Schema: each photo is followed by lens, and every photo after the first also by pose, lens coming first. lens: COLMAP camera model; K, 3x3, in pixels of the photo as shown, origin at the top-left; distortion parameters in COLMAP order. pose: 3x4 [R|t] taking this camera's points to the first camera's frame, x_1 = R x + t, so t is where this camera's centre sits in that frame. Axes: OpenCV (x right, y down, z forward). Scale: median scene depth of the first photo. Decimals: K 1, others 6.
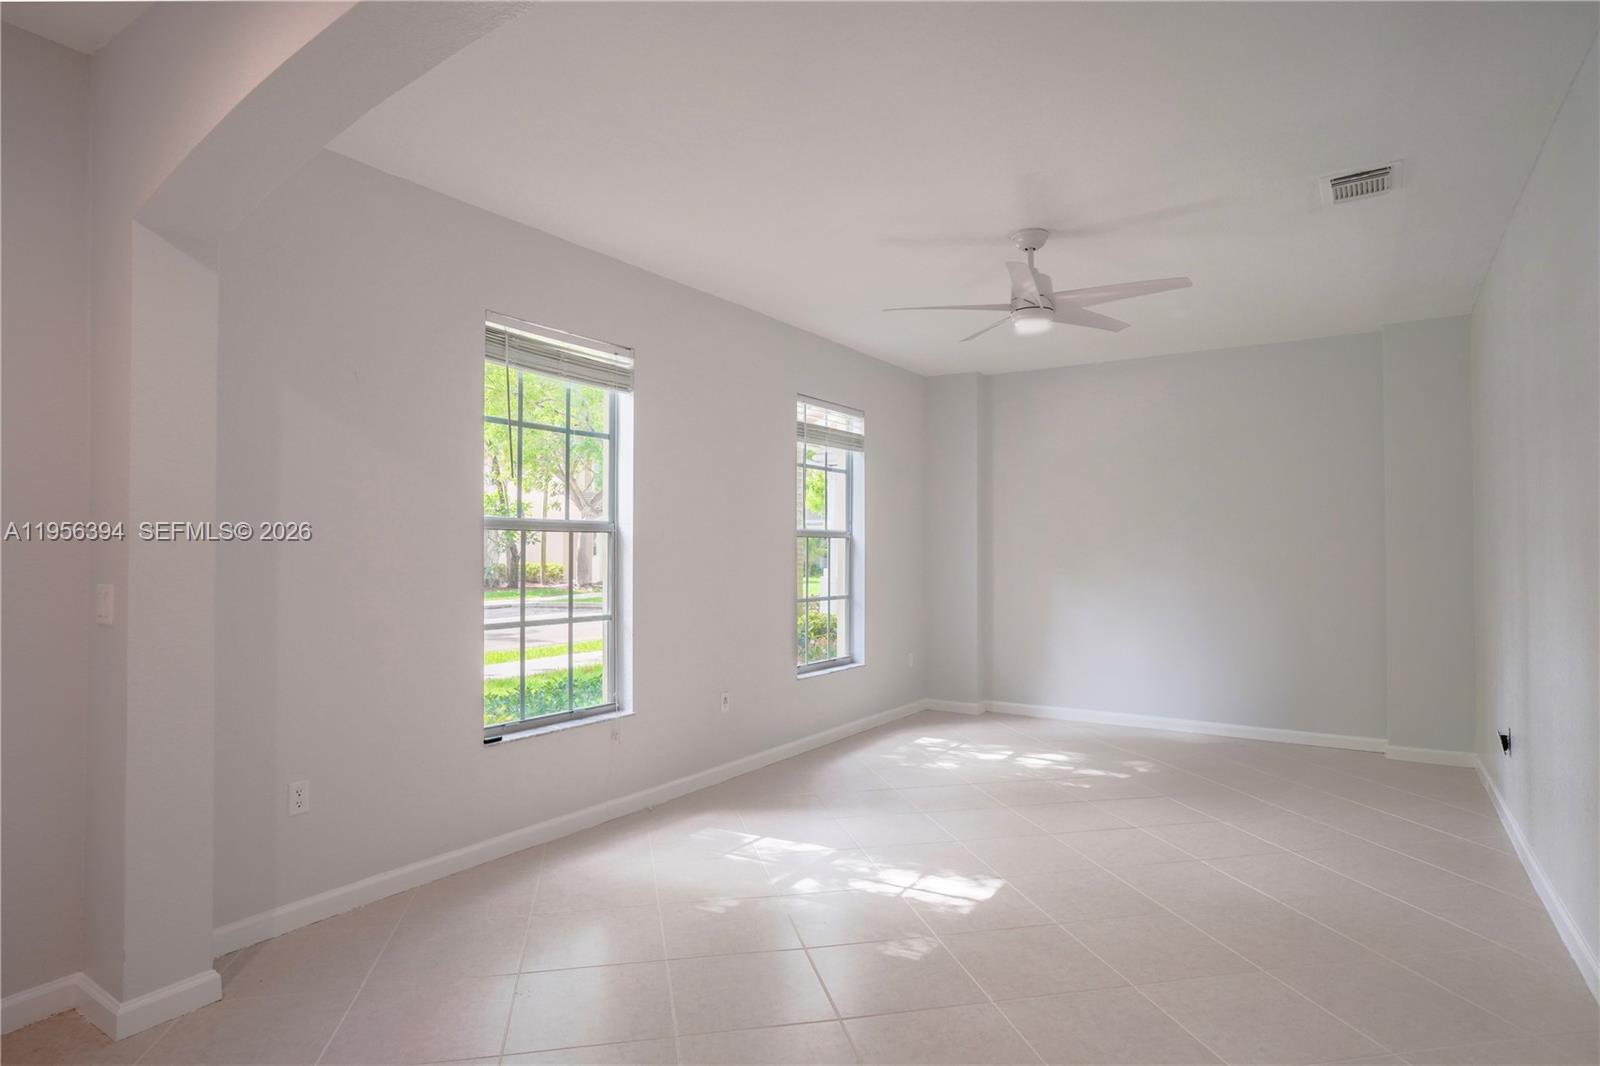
lens RADIAL K [[850.2, 0, 800.0], [0, 850.2, 533.0], [0, 0, 1]] dist [-0.002873, -0.000254]
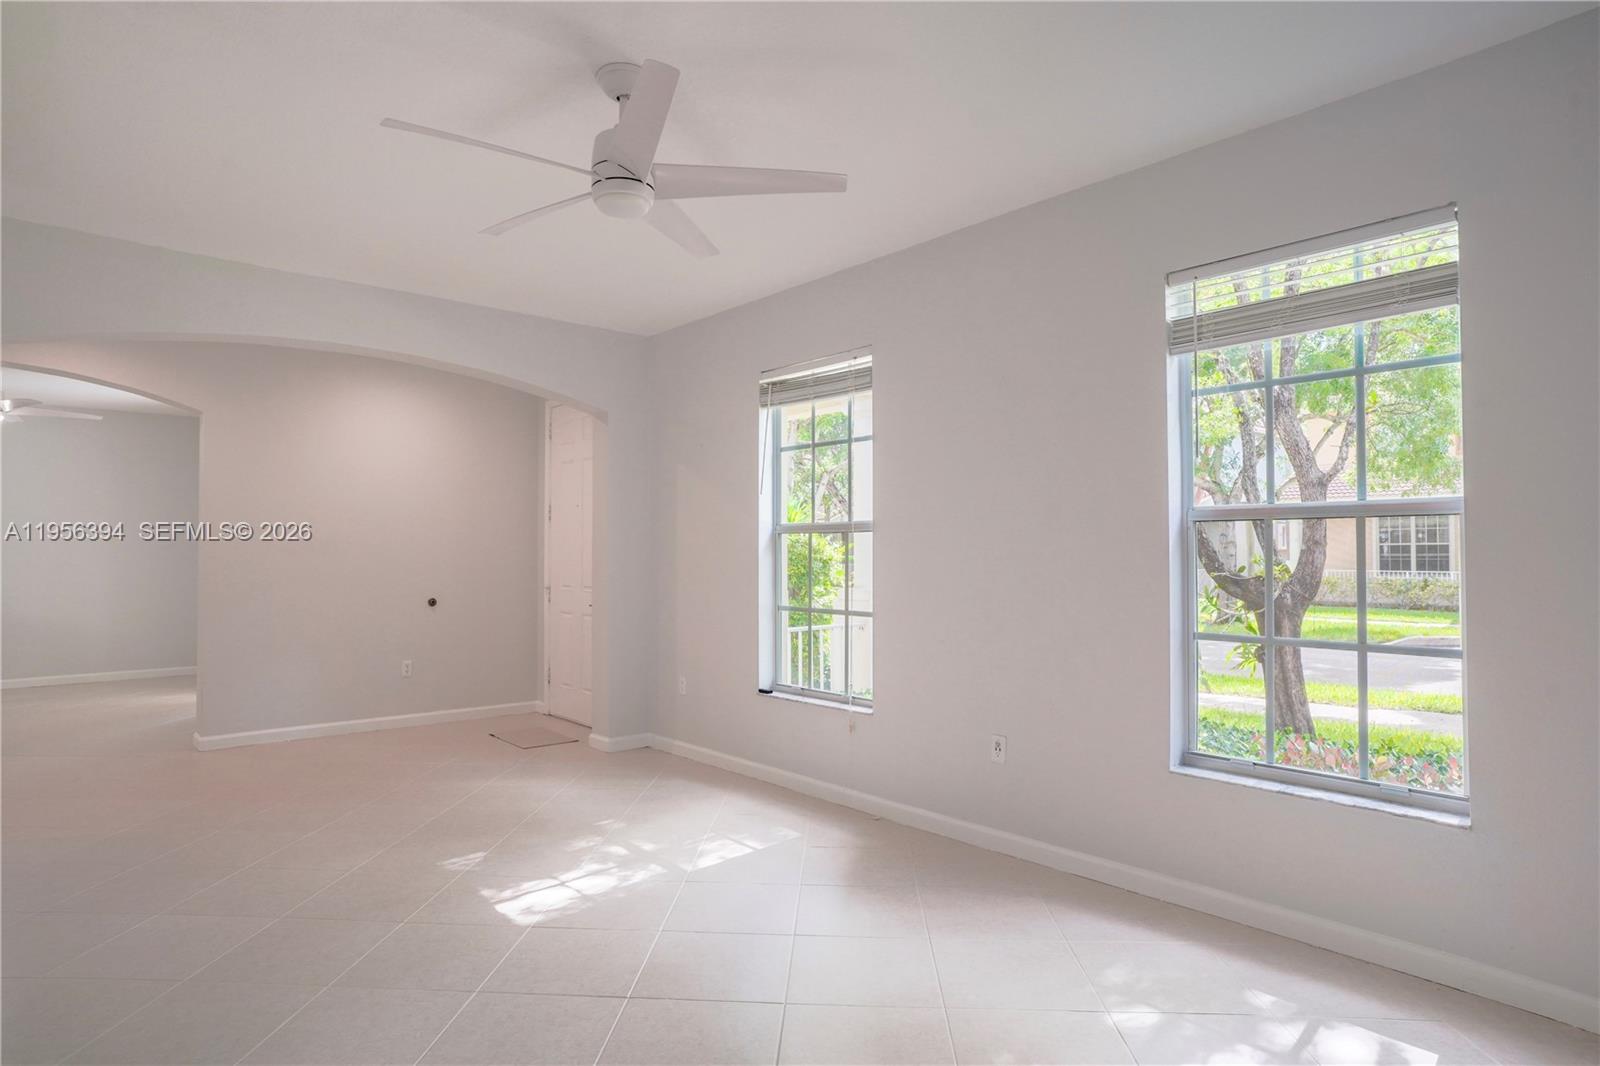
lens RADIAL K [[912.4, 0, 800.0], [0, 912.4, 533.0], [0, 0, 1]] dist [0.002035, 0.001837]
pose [[-0.251045, -0.014774, -0.967863, 0.910991], [0.026491, 0.999404, -0.022126, 0.024677], [0.967613, -0.031194, -0.250504, 1.270653]]
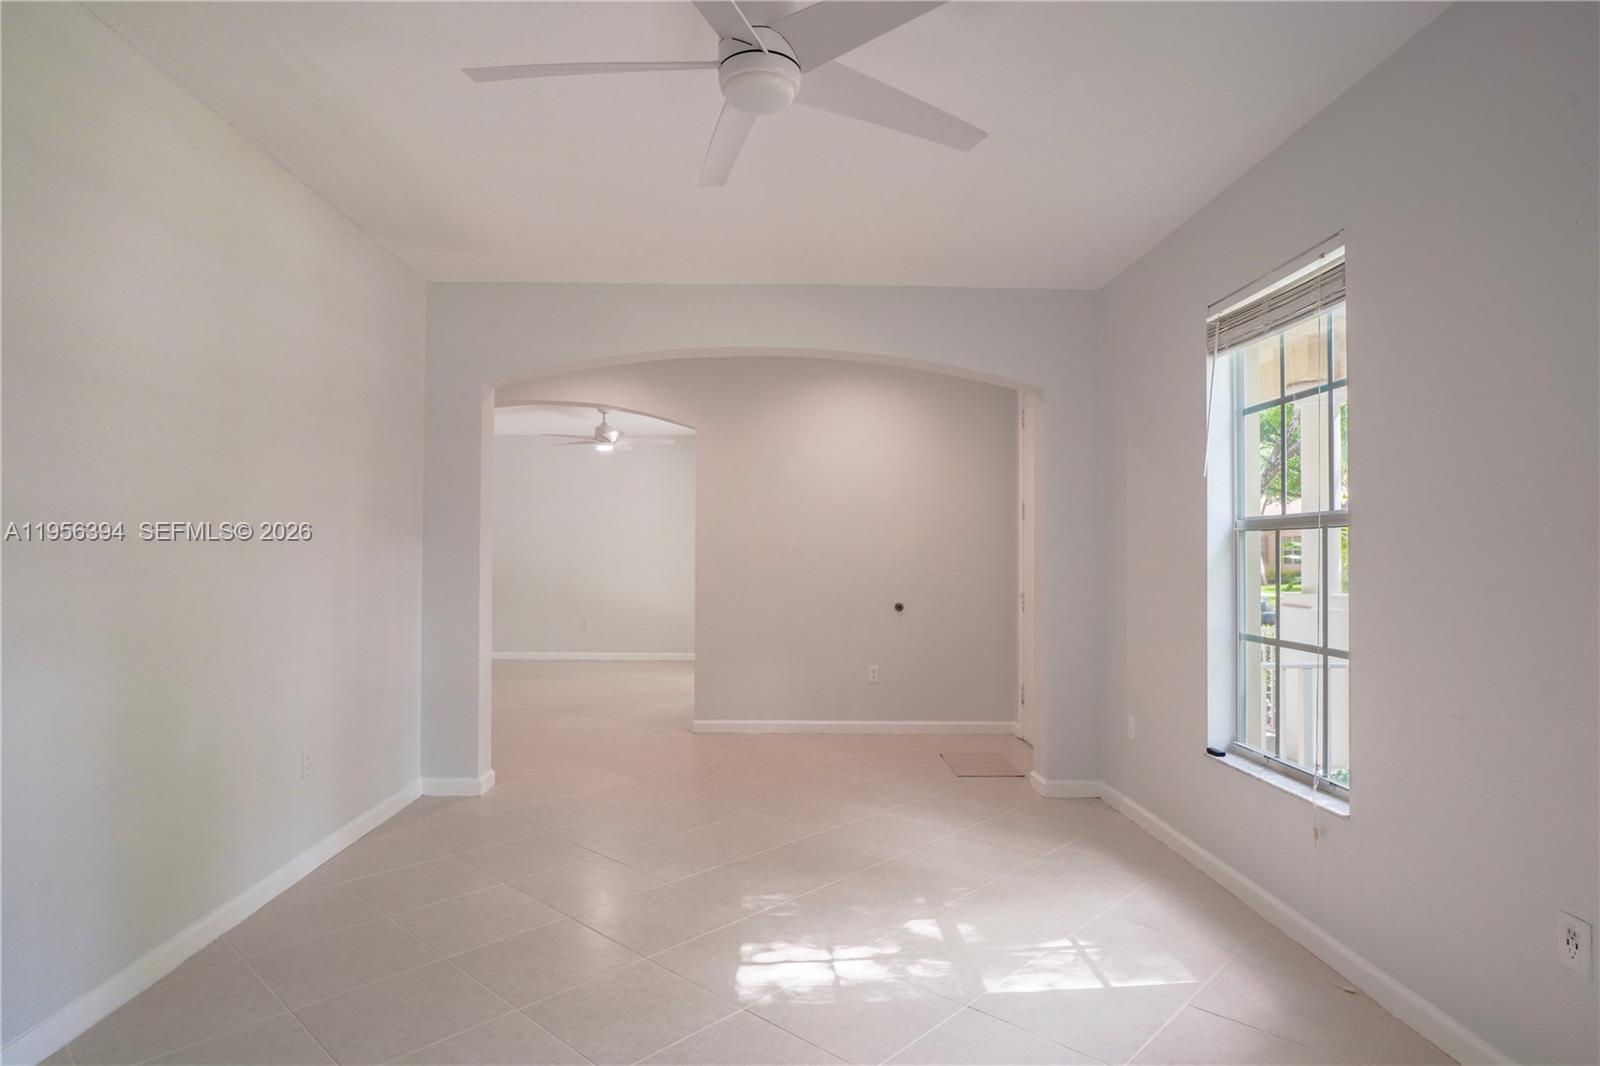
lens RADIAL K [[912.4, 0, 800.0], [0, 912.4, 533.0], [0, 0, 1]] dist [0.002035, 0.001837]
pose [[-0.810919, -0.011454, -0.585047, 0.553326], [0.015000, 0.999073, -0.040351, 0.028396], [0.584966, -0.041497, -0.809995, 1.401717]]
